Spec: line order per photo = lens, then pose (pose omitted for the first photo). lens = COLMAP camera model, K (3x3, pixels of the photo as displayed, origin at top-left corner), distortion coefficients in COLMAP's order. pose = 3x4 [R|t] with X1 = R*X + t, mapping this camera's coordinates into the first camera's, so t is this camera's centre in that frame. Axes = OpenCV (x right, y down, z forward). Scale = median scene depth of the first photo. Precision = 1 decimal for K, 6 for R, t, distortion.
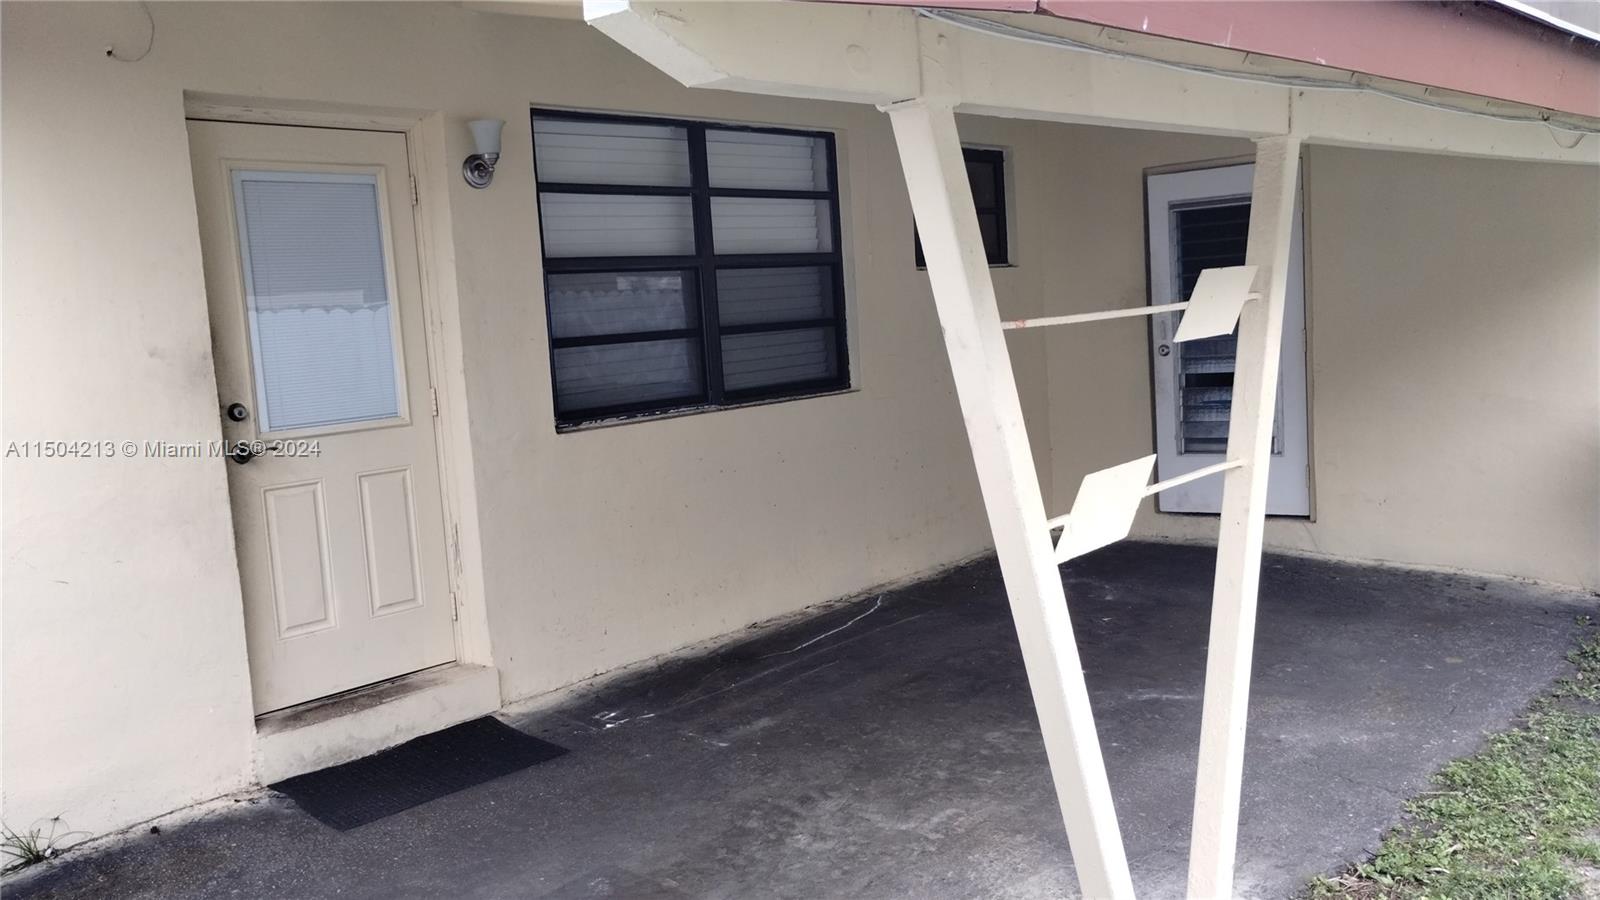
lens RADIAL K [[1348.8, 0, 812.6], [0, 1348.8, 442.3], [0, 0, 1]] dist [0.056433, -0.005791]
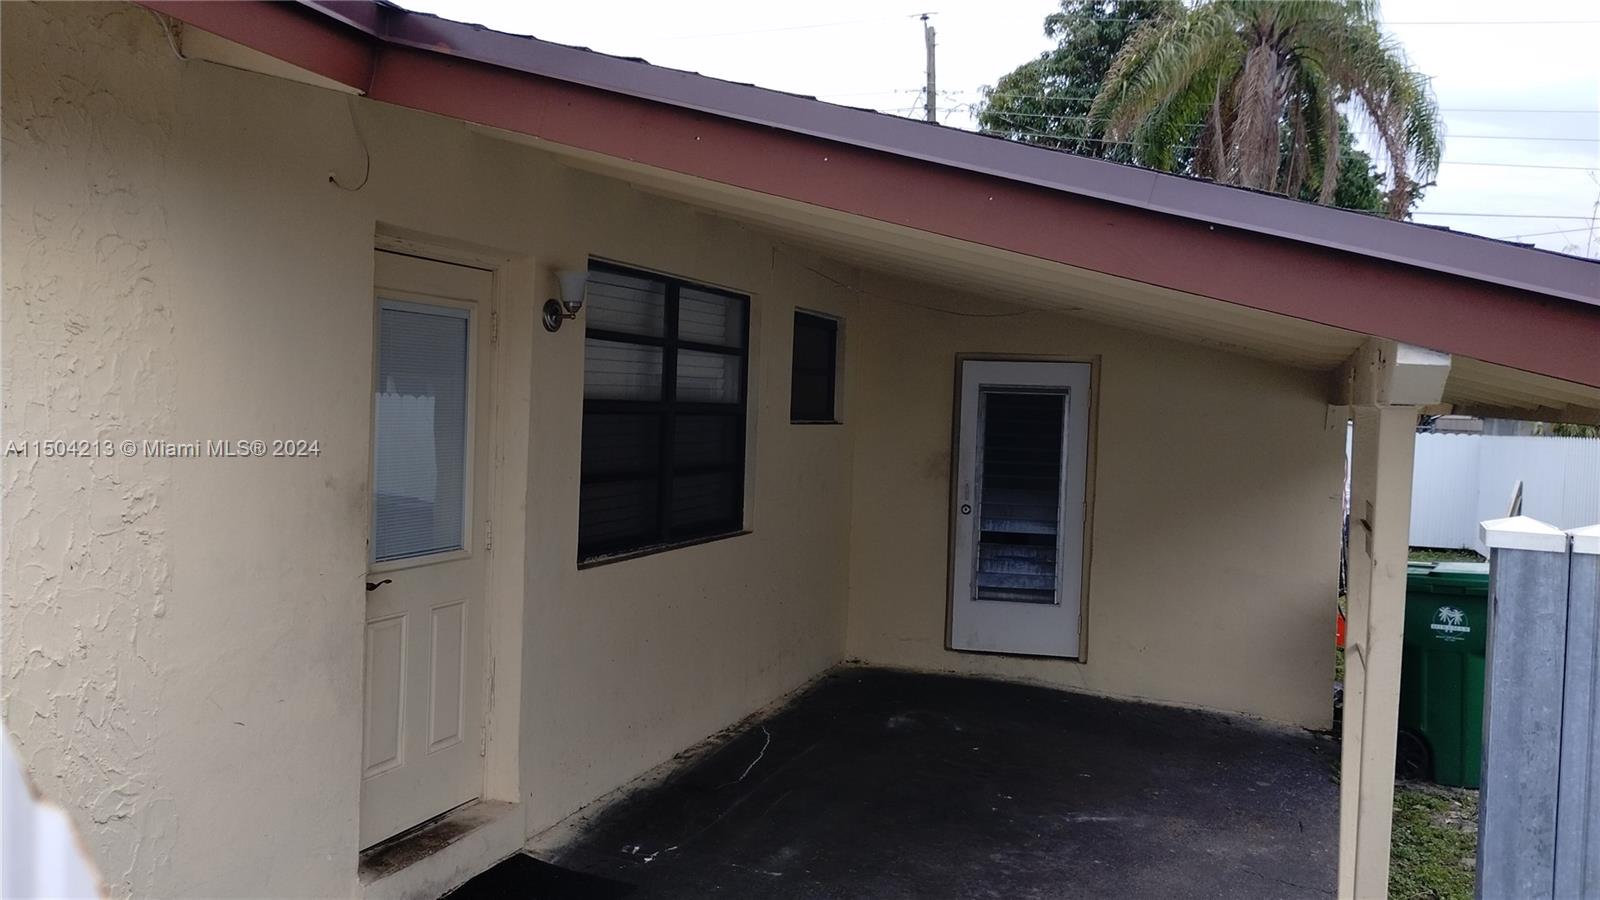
lens RADIAL K [[1348.8, 0, 812.6], [0, 1348.8, 442.3], [0, 0, 1]] dist [0.056433, -0.005791]
pose [[0.917064, 0.085880, 0.389381, -0.439406], [-0.056125, 0.994610, -0.087181, -0.023330], [-0.394769, 0.058096, 0.916942, -0.019247]]
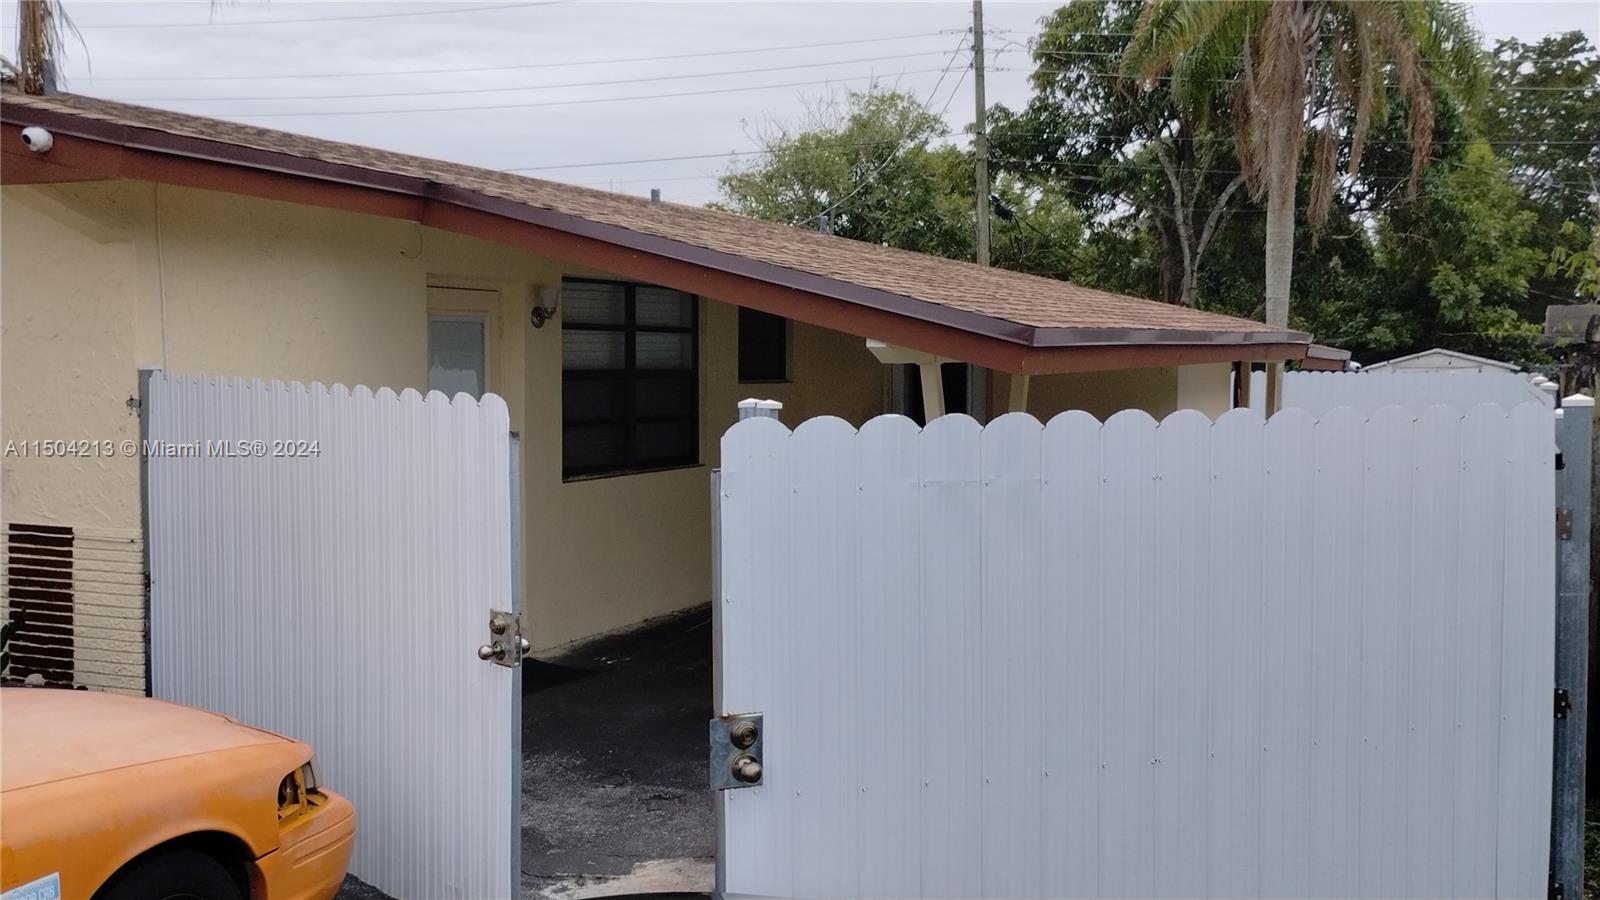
lens RADIAL K [[1692.4, 0, 800.0], [0, 1692.4, 450.0], [0, 0, 1]] dist [0.041329, 0.008922]
pose [[0.951022, 0.050930, 0.304900, -0.532496], [-0.034230, 0.997619, -0.059873, 0.064300], [-0.307223, 0.046504, 0.950501, -0.953197]]
